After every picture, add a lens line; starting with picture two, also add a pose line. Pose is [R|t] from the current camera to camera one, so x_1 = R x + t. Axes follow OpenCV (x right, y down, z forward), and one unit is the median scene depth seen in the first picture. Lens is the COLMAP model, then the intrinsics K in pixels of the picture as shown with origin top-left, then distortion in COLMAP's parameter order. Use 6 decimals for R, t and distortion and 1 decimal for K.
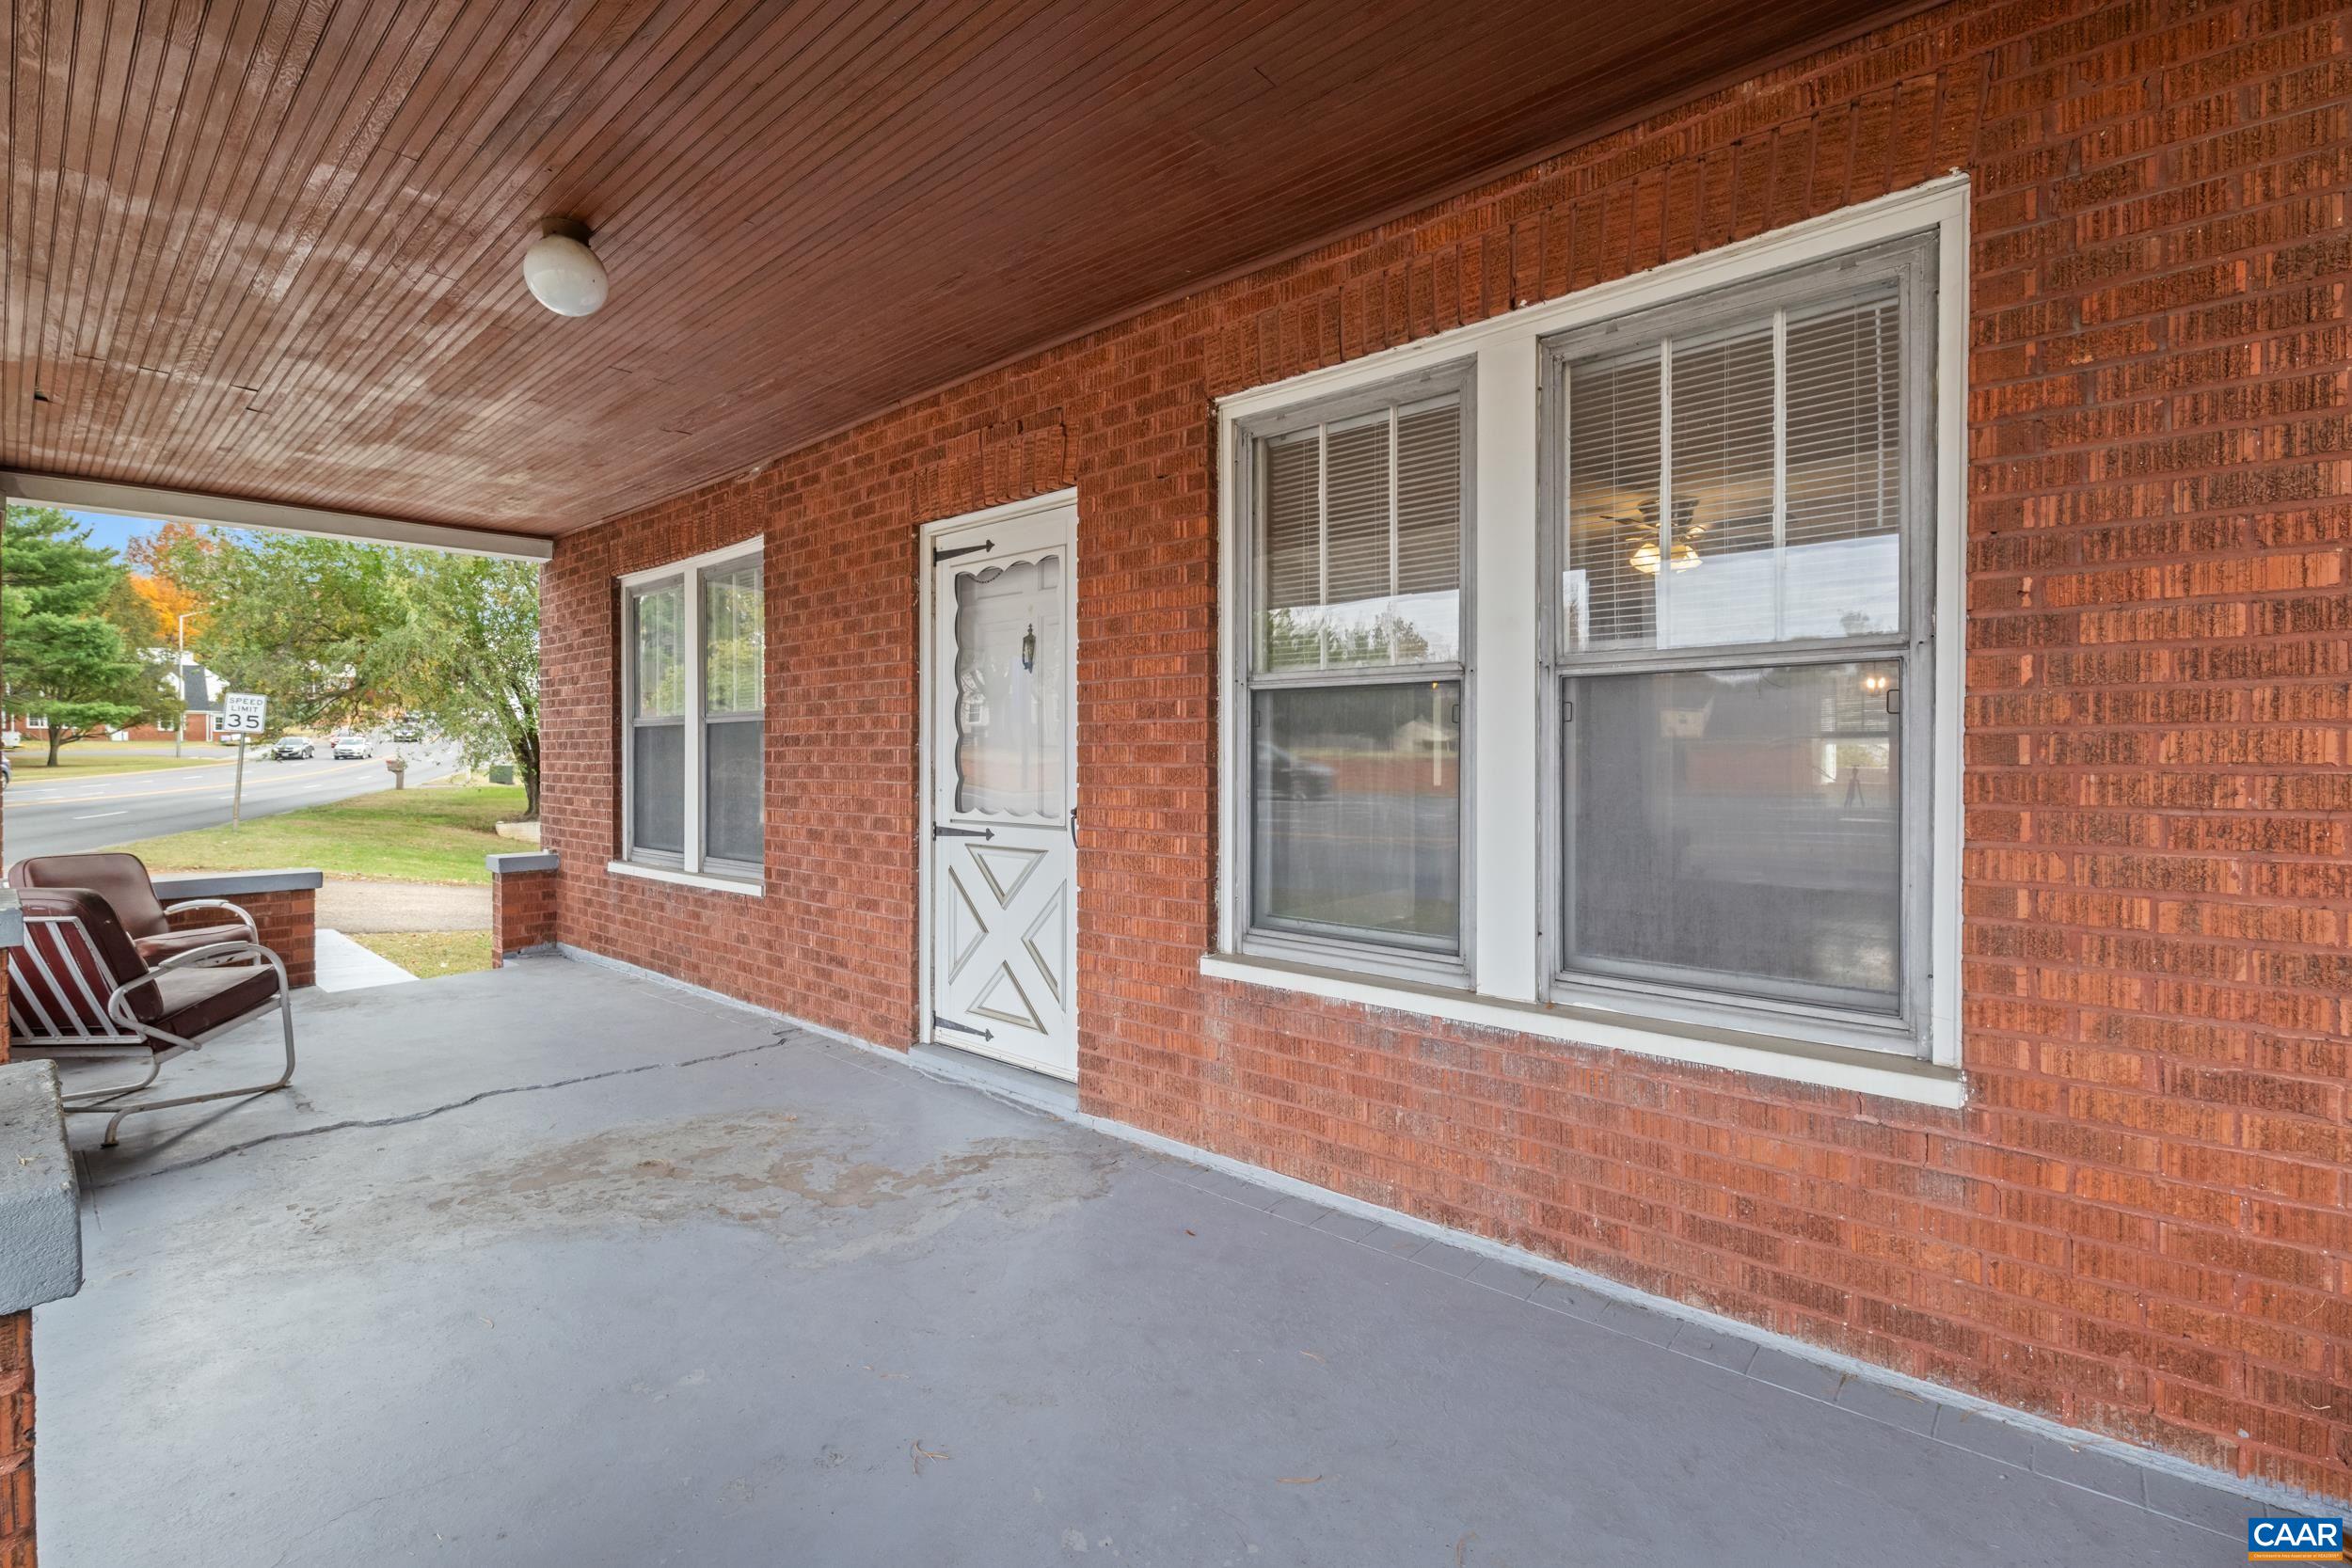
lens RADIAL K [[1013.8, 0, 1177.8], [0, 1013.8, 769.6], [0, 0, 1]] dist [-0.013575, -0.000435]
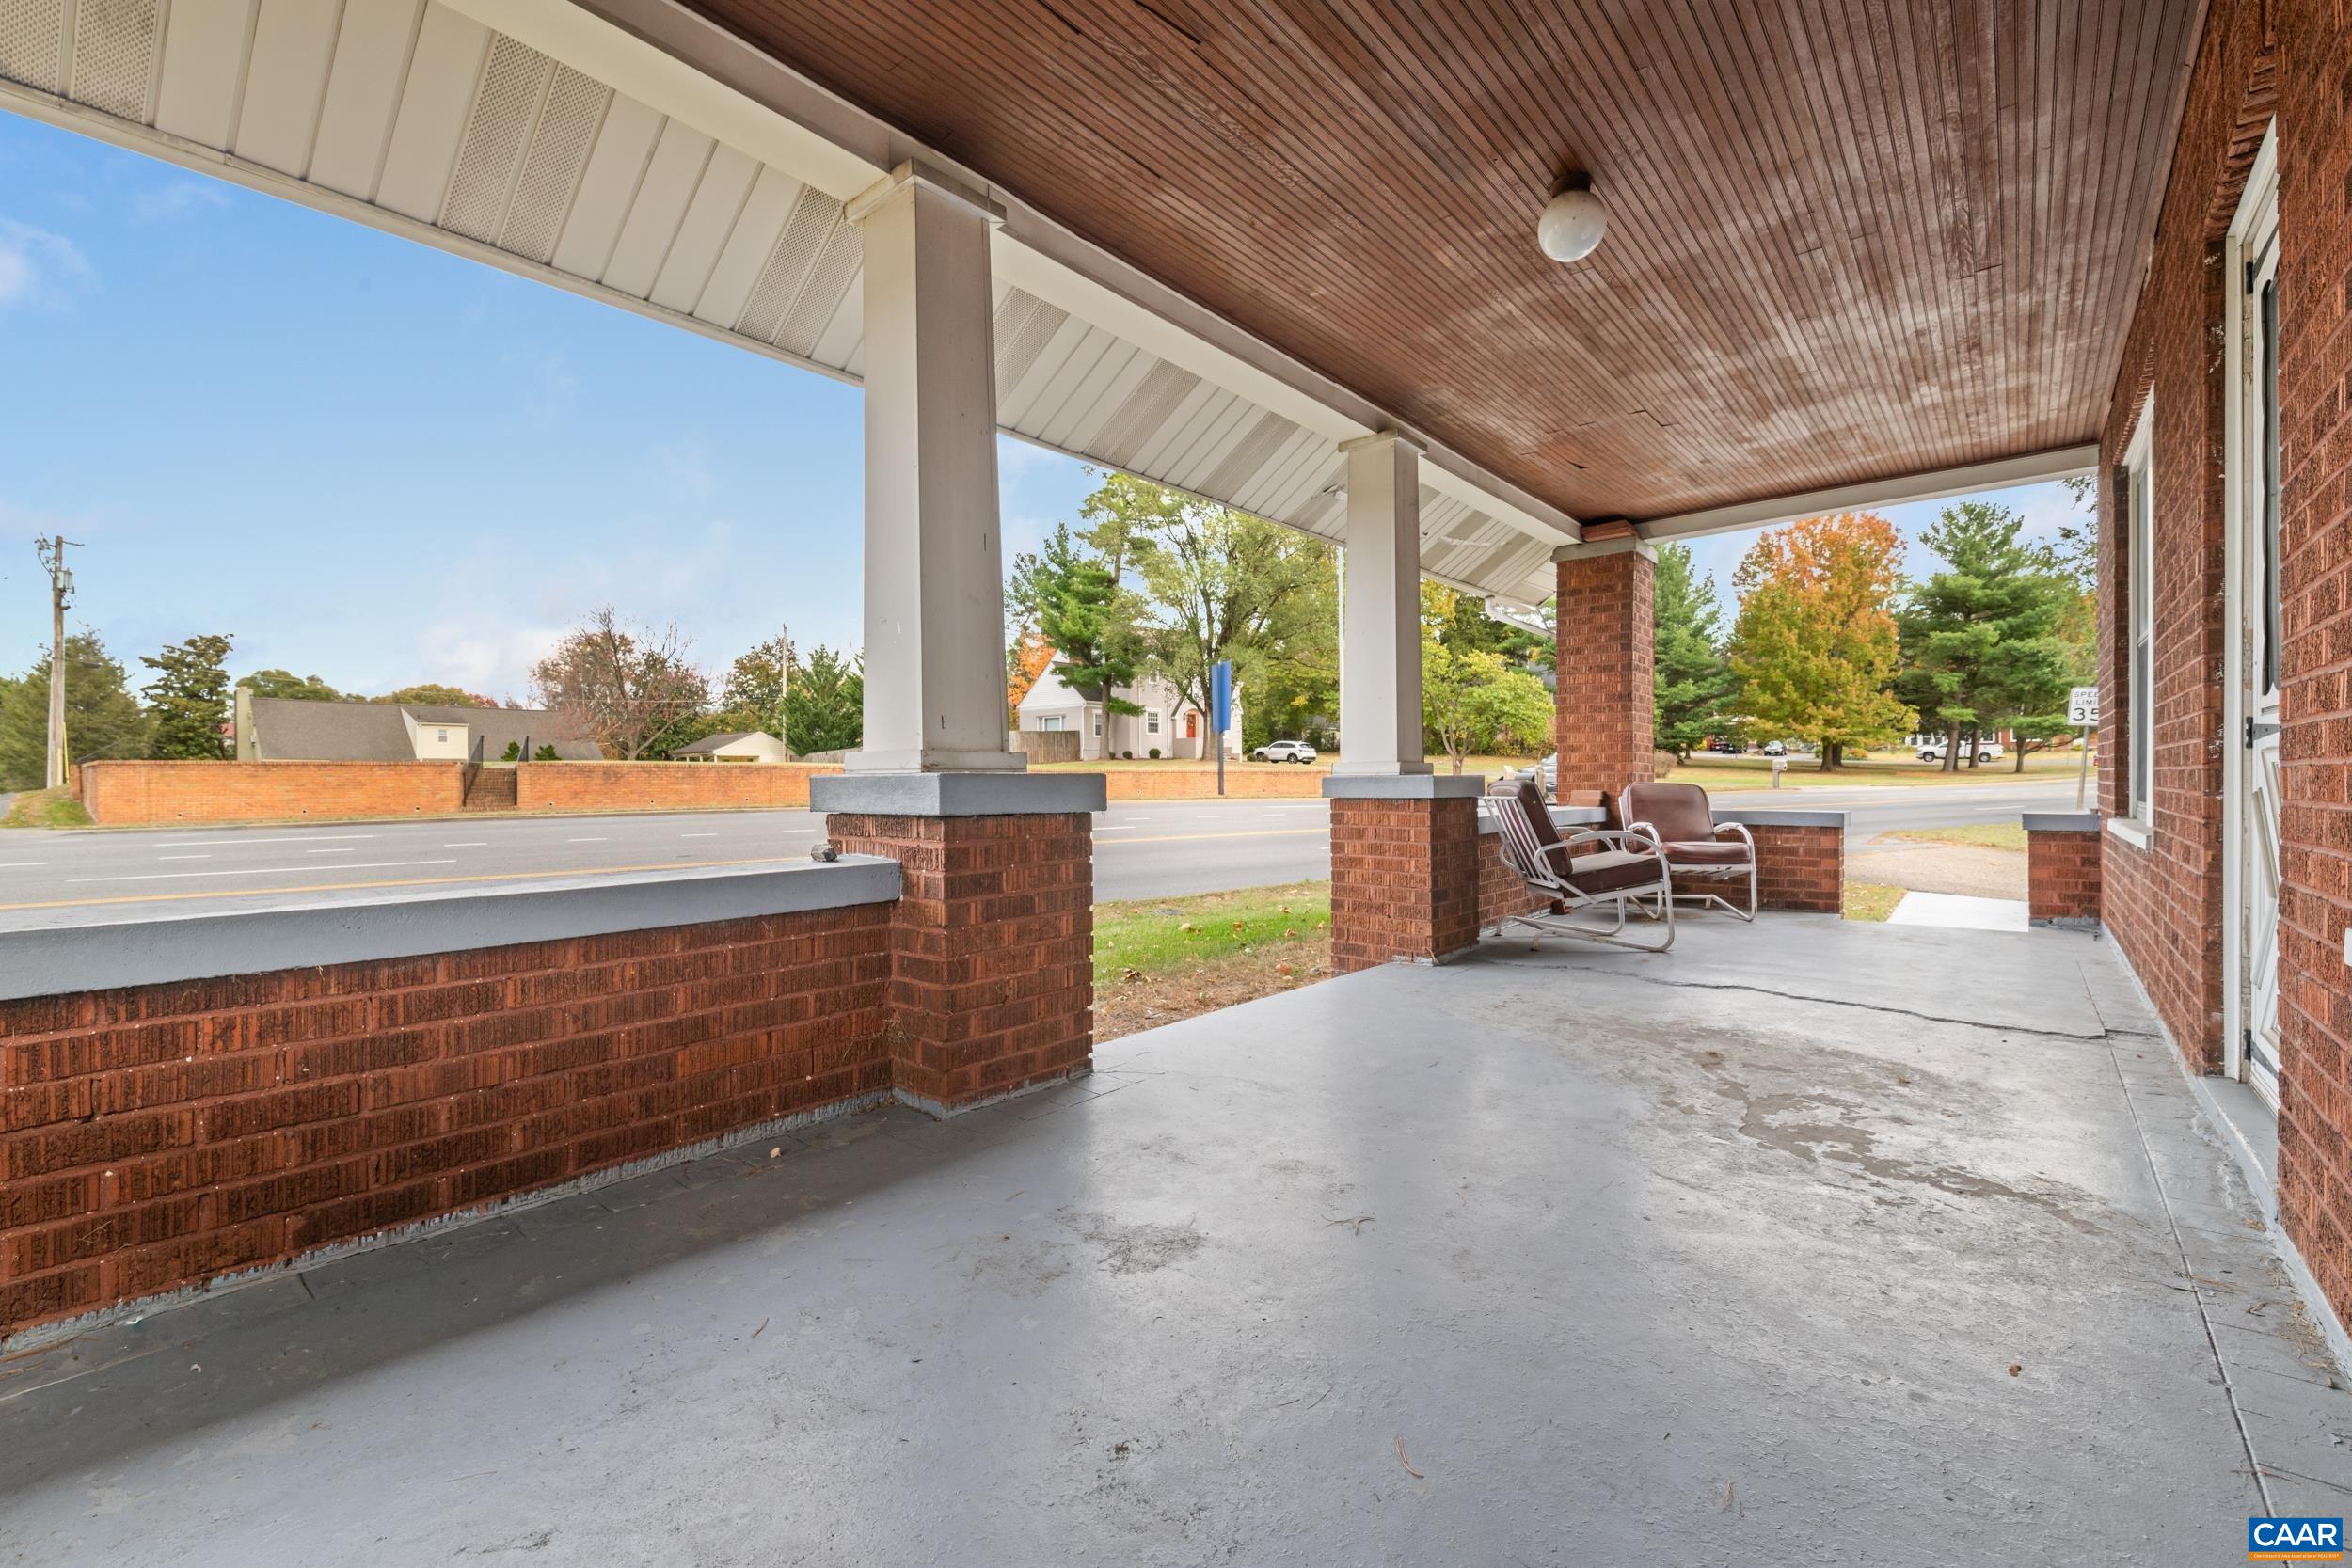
lens RADIAL K [[1004.7, 0, 1177.9], [0, 1004.7, 784.3], [0, 0, 1]] dist [0.001172, 0.000064]
pose [[0.009245, 0.010408, -0.999903, 0.271889], [-0.007996, 0.999915, 0.010334, 0.069573], [0.999925, 0.007900, 0.009328, 0.270277]]
